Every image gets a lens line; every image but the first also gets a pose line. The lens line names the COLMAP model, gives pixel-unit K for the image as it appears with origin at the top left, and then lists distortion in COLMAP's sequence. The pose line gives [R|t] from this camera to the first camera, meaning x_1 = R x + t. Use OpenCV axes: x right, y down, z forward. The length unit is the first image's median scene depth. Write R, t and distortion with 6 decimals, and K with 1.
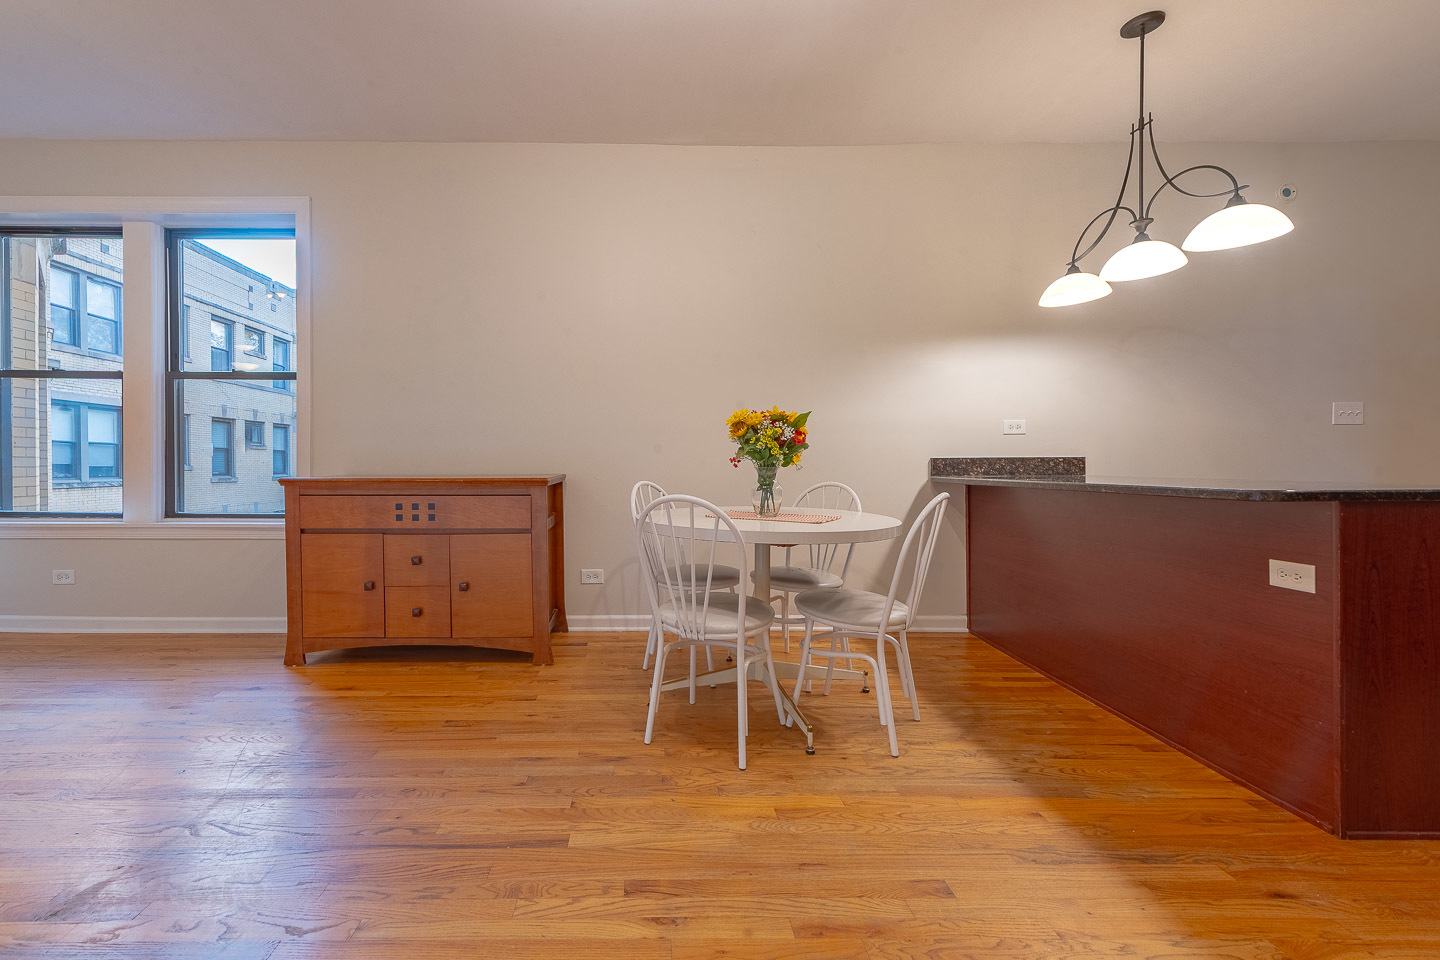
lens RADIAL K [[608.6, 0, 620.7], [0, 608.6, 468.0], [0, 0, 1]] dist [0.009886, -0.000471]
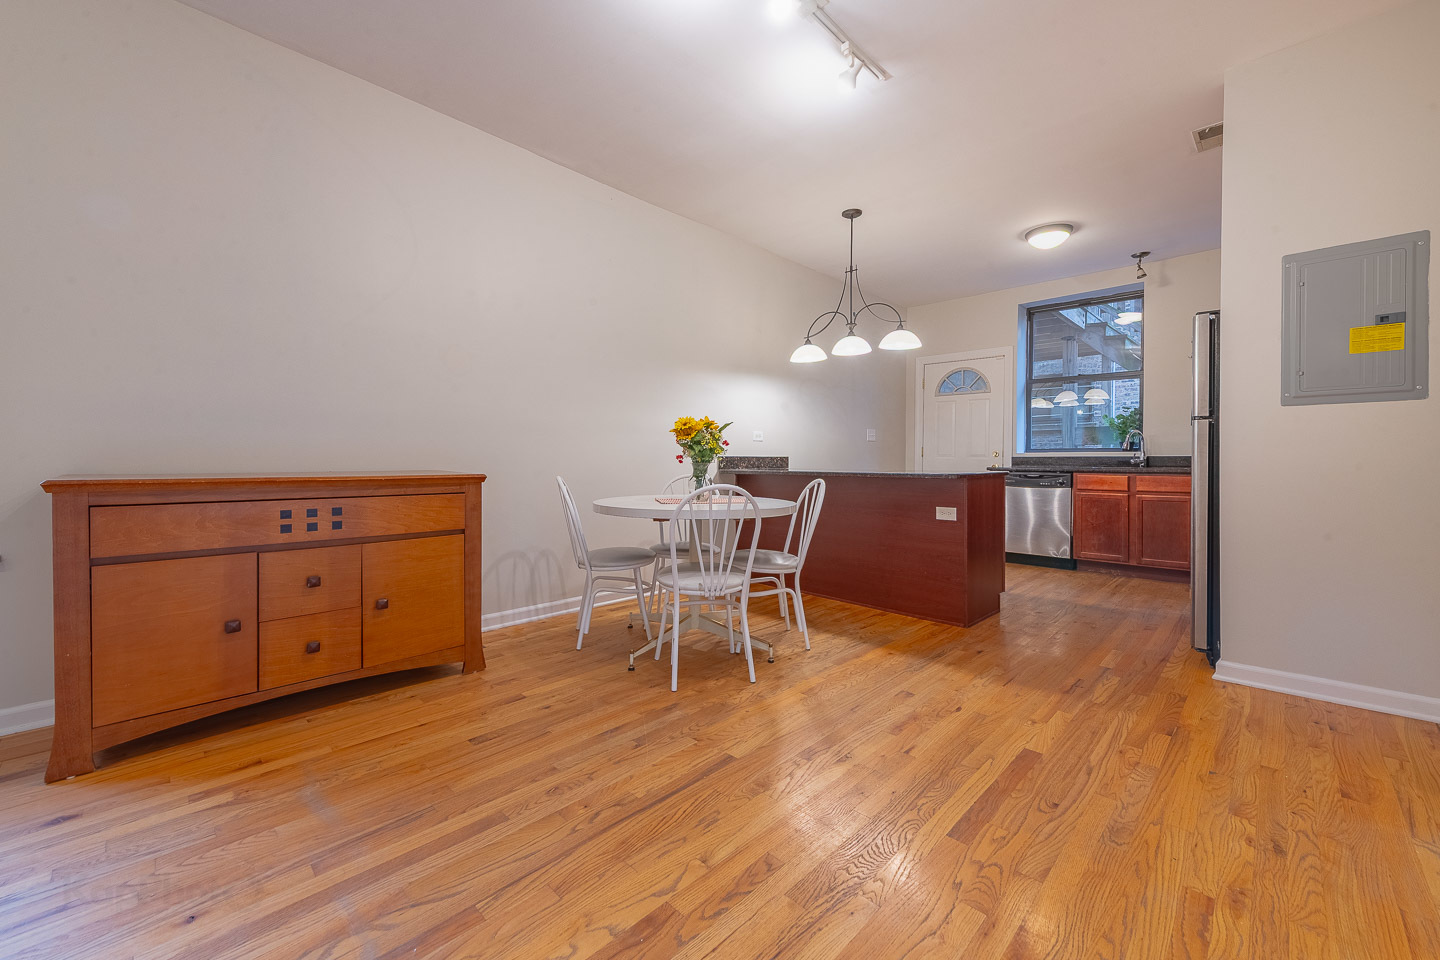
lens RADIAL K [[579.8, 0, 732.8], [0, 579.8, 459.3], [0, 0, 1]] dist [0.021547, -0.006992]
pose [[0.687193, 0.004983, 0.726458, -0.536220], [0.001754, 0.999962, -0.008518, 0.001550], [-0.726473, 0.007128, 0.687158, 0.088633]]
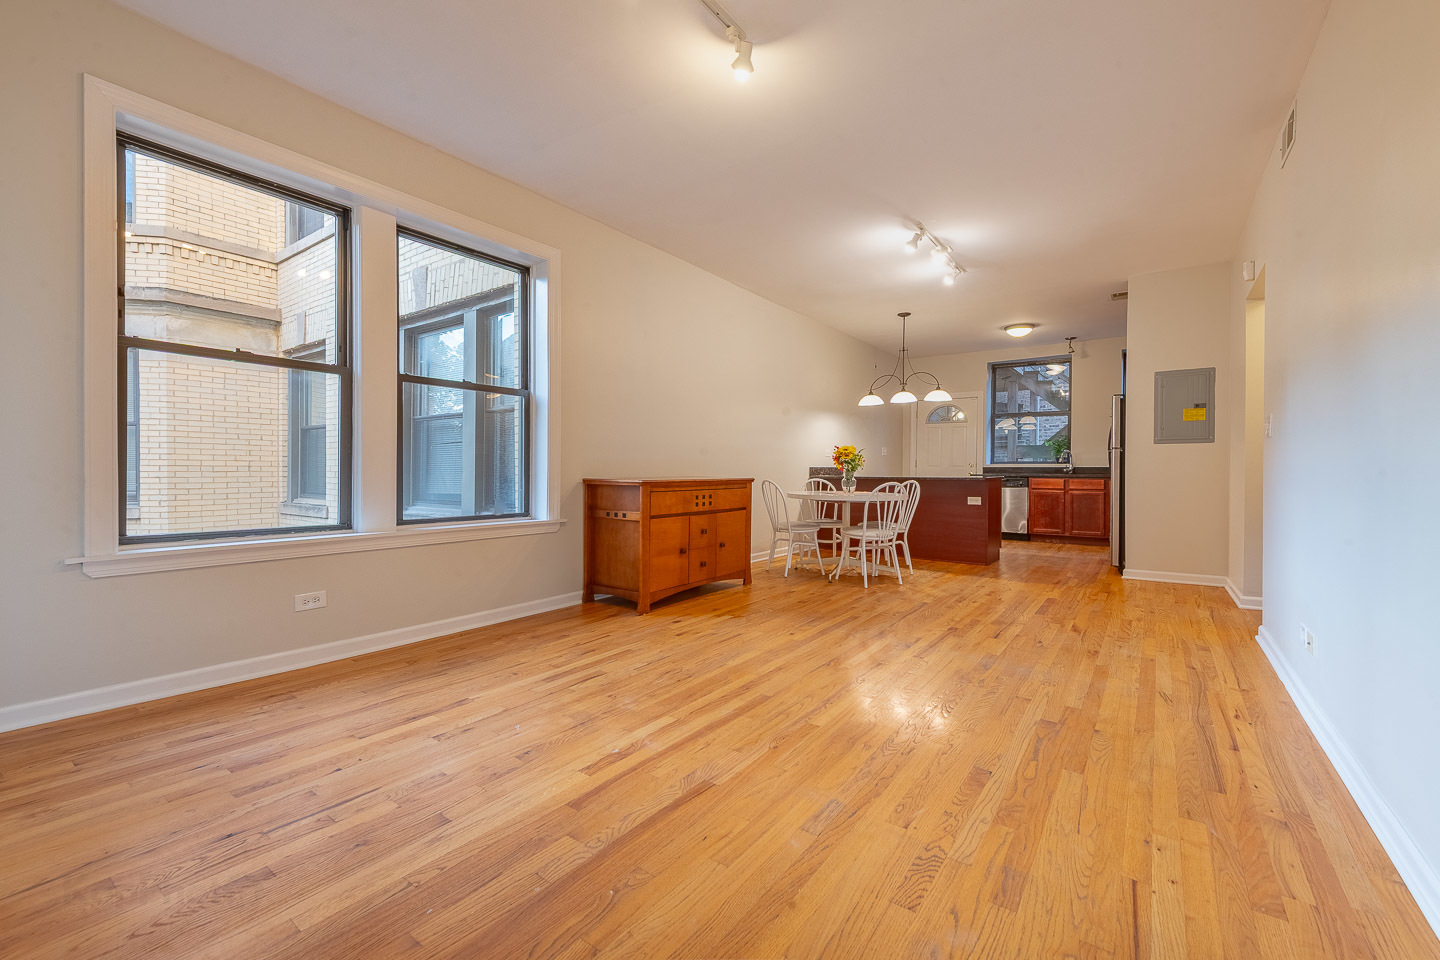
lens RADIAL K [[565.9, 0, 712.4], [0, 565.9, 470.1], [0, 0, 1]] dist [0.019546, -0.004859]
pose [[0.616205, 0.001018, 0.787585, -1.544072], [0.002967, 0.999989, -0.003614, -0.000826], [-0.787581, 0.004564, 0.616195, 0.082301]]
